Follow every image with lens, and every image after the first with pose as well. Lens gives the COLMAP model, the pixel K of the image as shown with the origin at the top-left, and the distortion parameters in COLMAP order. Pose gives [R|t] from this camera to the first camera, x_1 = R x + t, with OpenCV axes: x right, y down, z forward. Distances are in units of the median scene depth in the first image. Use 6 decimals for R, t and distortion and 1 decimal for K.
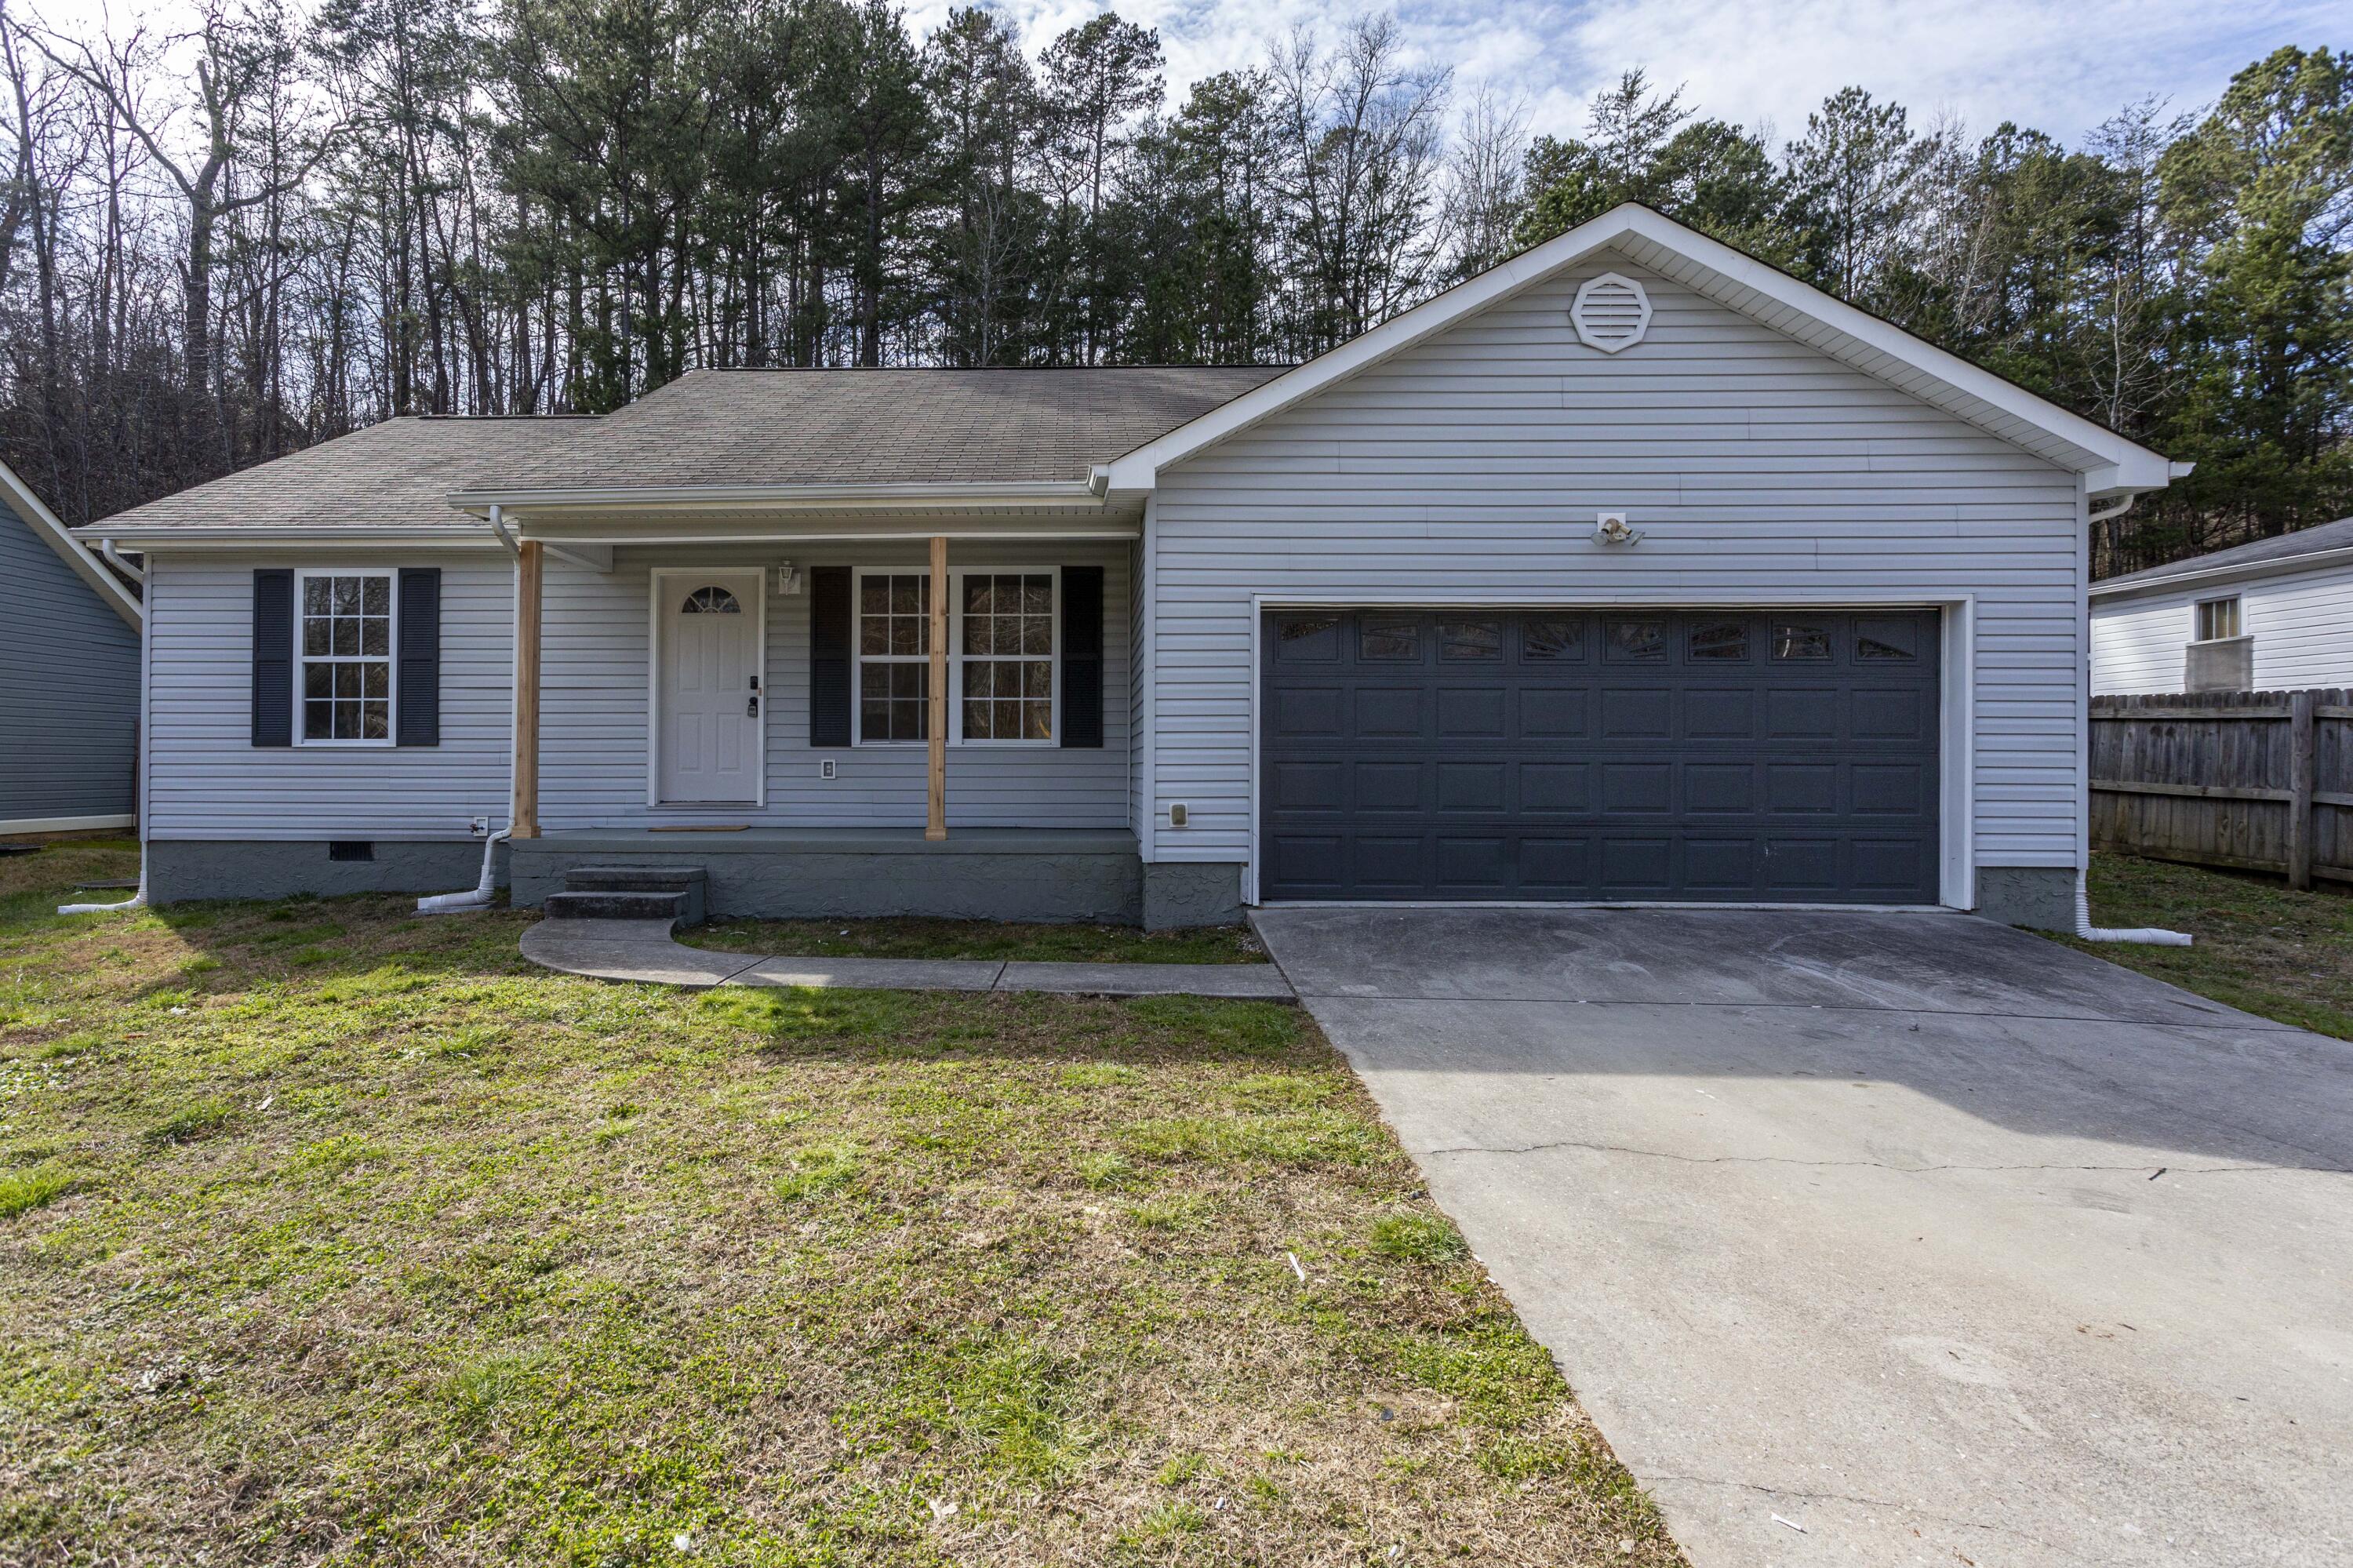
lens RADIAL K [[1160.8, 0, 1176.8], [0, 1160.8, 749.4], [0, 0, 1]] dist [0.000082, 0.001728]
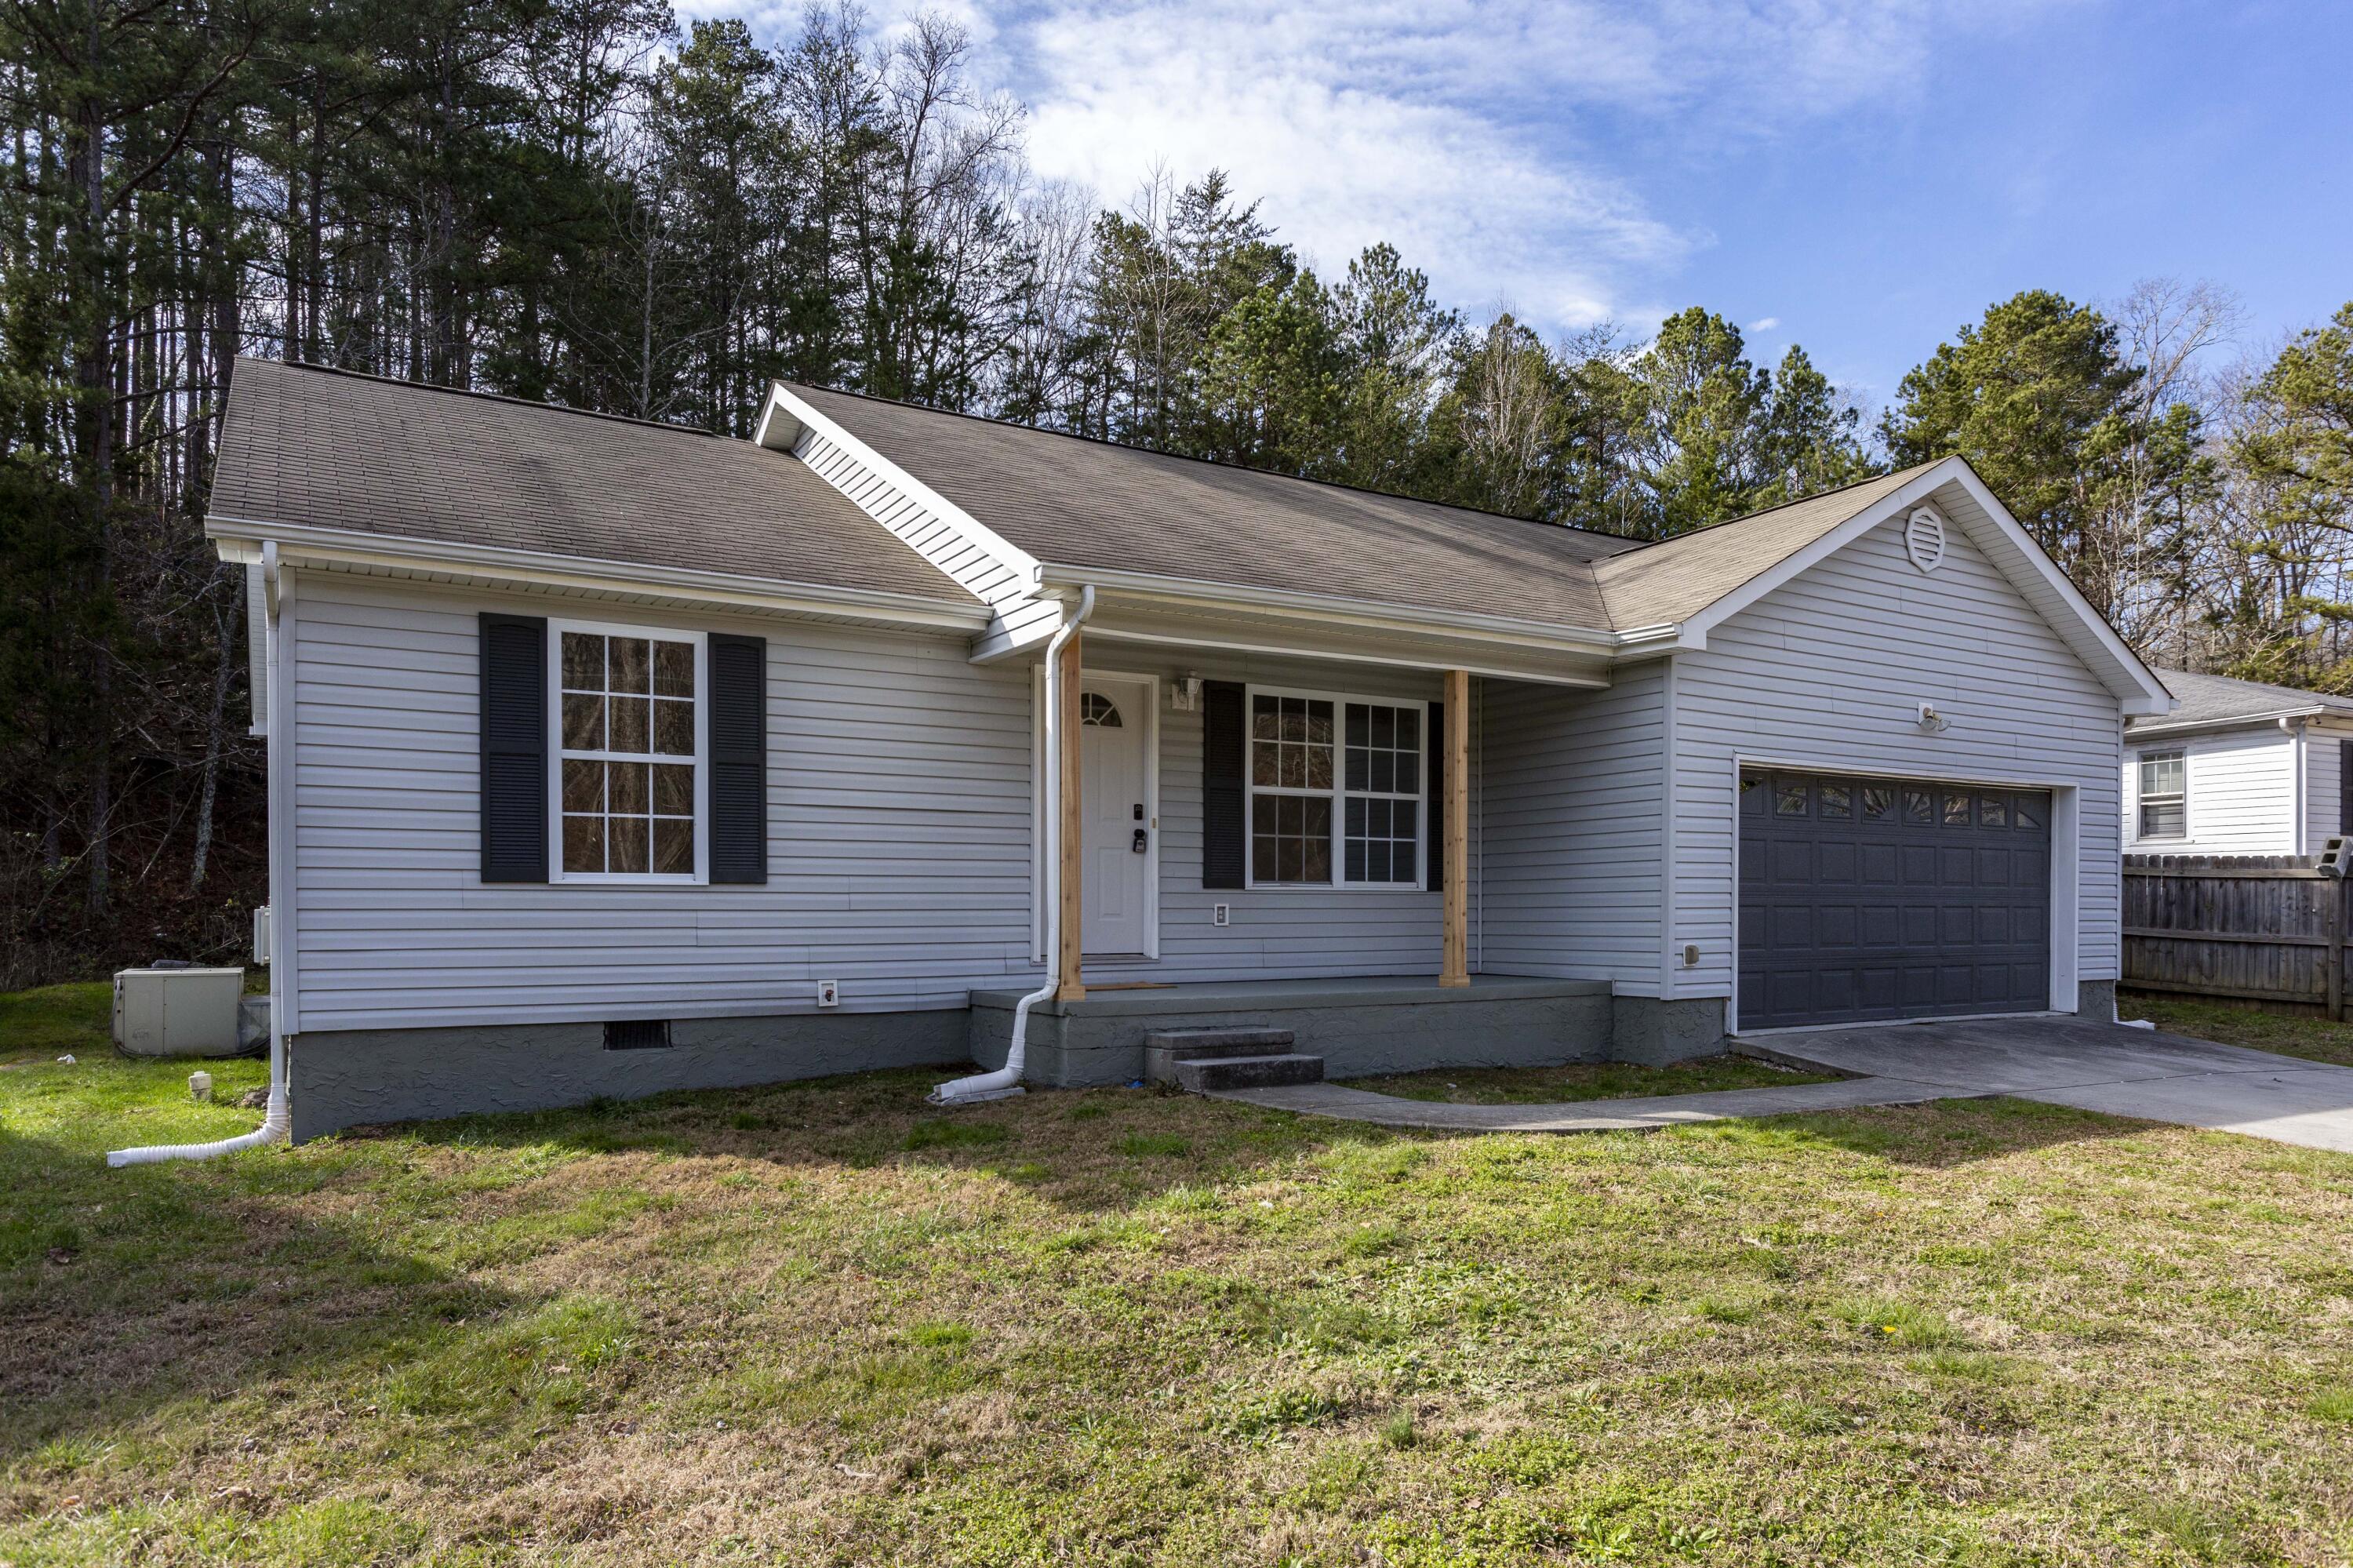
lens RADIAL K [[1437.6, 0, 1175.9], [0, 1437.6, 926.4], [0, 0, 1]] dist [-0.004782, 0.000598]
pose [[0.846239, -0.007850, 0.532746, -0.904374], [-0.002693, 0.999816, 0.019010, 0.005589], [-0.532797, -0.017521, 0.846061, 0.105024]]
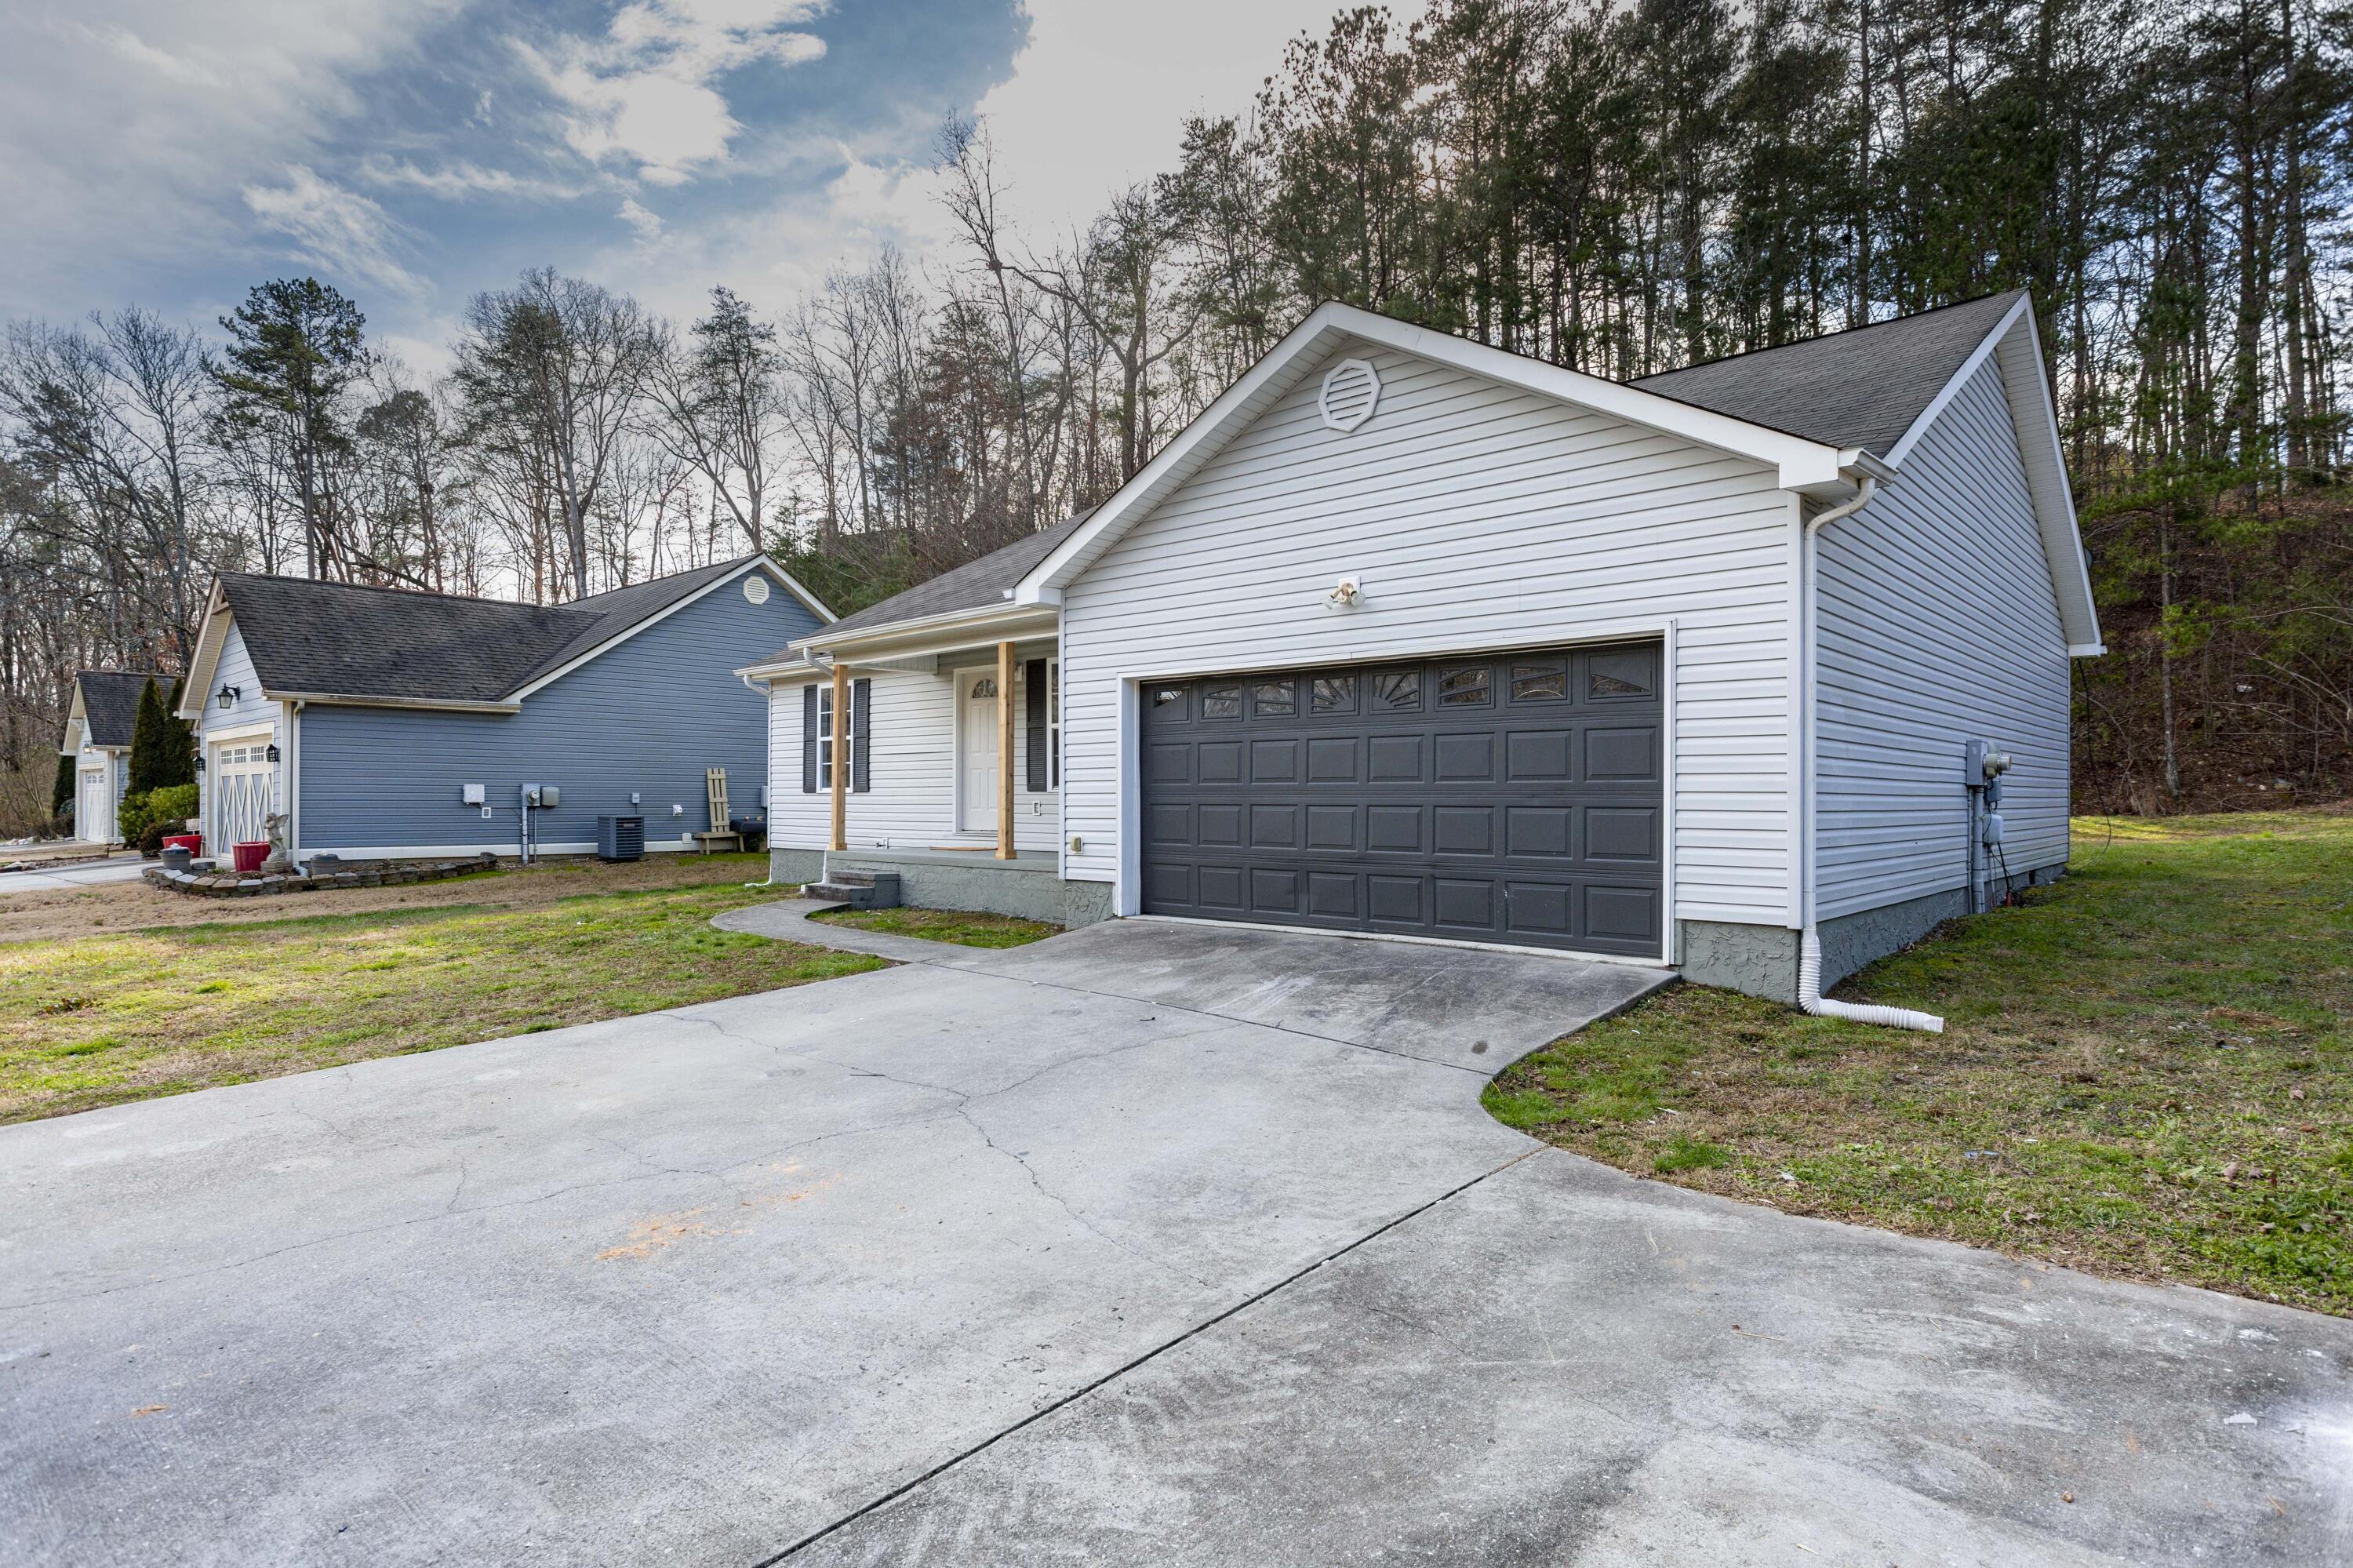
lens RADIAL K [[1260.1, 0, 1176.5], [0, 1260.1, 784.0], [0, 0, 1]] dist [-0.000305, -0.000042]
pose [[0.760039, -0.008502, -0.649822, 0.768624], [0.005051, 0.999962, -0.007174, -0.000070], [0.649858, 0.002170, 0.760052, -0.008689]]
